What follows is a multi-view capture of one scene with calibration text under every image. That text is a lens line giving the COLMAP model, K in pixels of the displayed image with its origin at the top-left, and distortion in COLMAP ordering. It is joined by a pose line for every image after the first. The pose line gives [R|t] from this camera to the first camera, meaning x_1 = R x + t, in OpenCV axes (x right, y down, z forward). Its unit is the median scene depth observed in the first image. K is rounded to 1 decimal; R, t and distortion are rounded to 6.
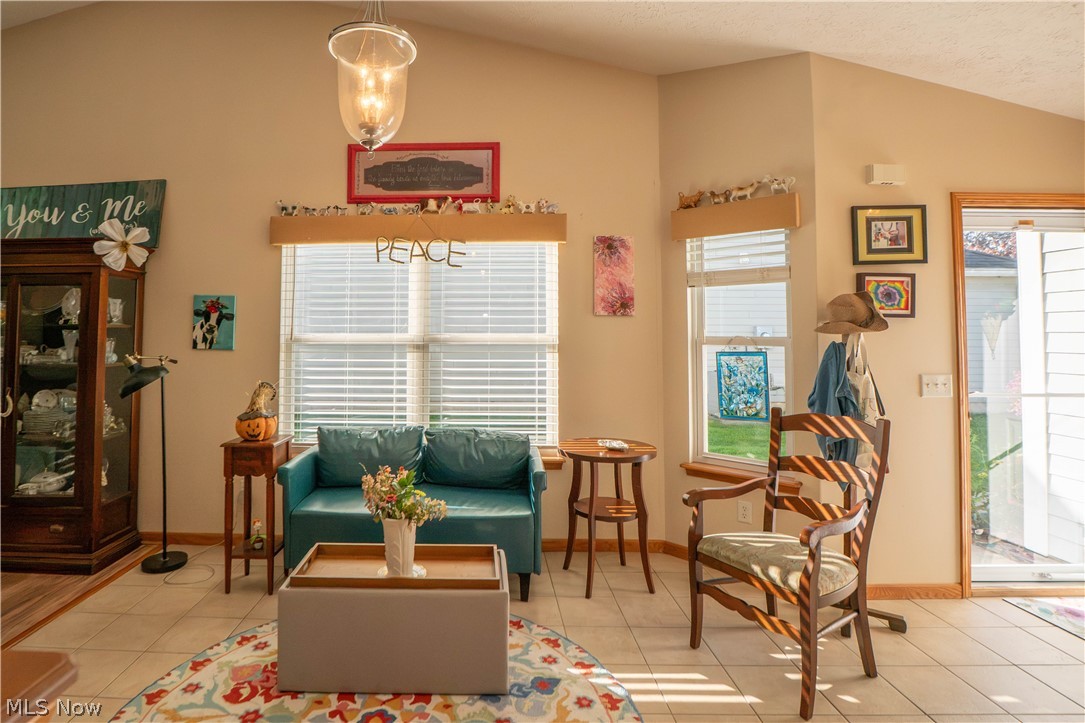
lens RADIAL K [[546.2, 0, 463.1], [0, 546.2, 312.3], [0, 0, 1]] dist [-0.032737, 0.003785]
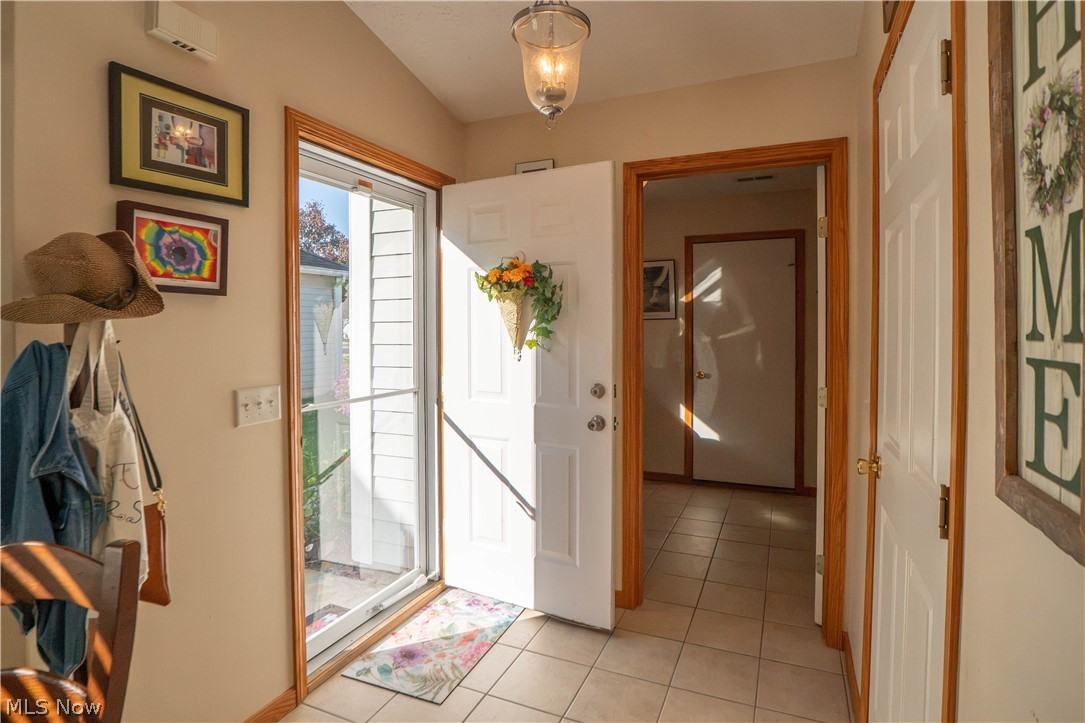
lens RADIAL K [[546.2, 0, 573.1], [0, 546.2, 333.9], [0, 0, 1]] dist [-0.032737, 0.003785]
pose [[0.333890, -0.019754, 0.942405, 0.351974], [-0.032923, 0.998926, 0.032603, 0.016923], [-0.942037, -0.041912, 0.332881, 0.376605]]
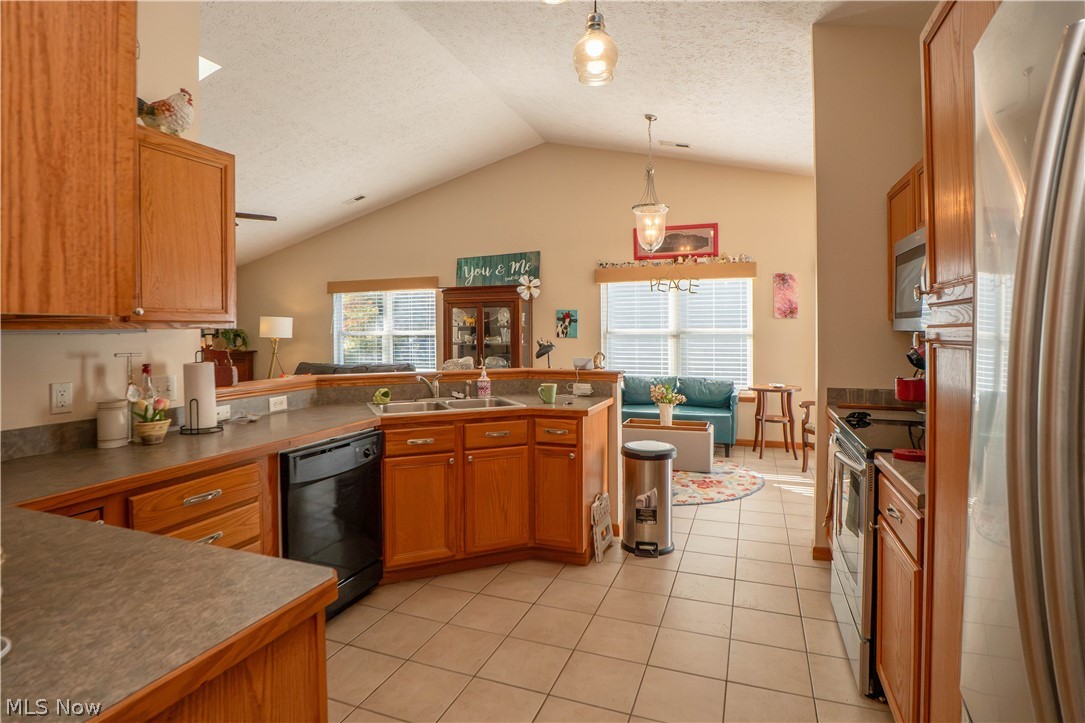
lens RADIAL K [[546.2, 0, 541.3], [0, 546.2, 316.5], [0, 0, 1]] dist [-0.032737, 0.003785]
pose [[0.946218, -0.013805, -0.323234, 0.101970], [0.021339, 0.999577, 0.019778, -0.054603], [0.322824, -0.025612, 0.946112, -1.012592]]
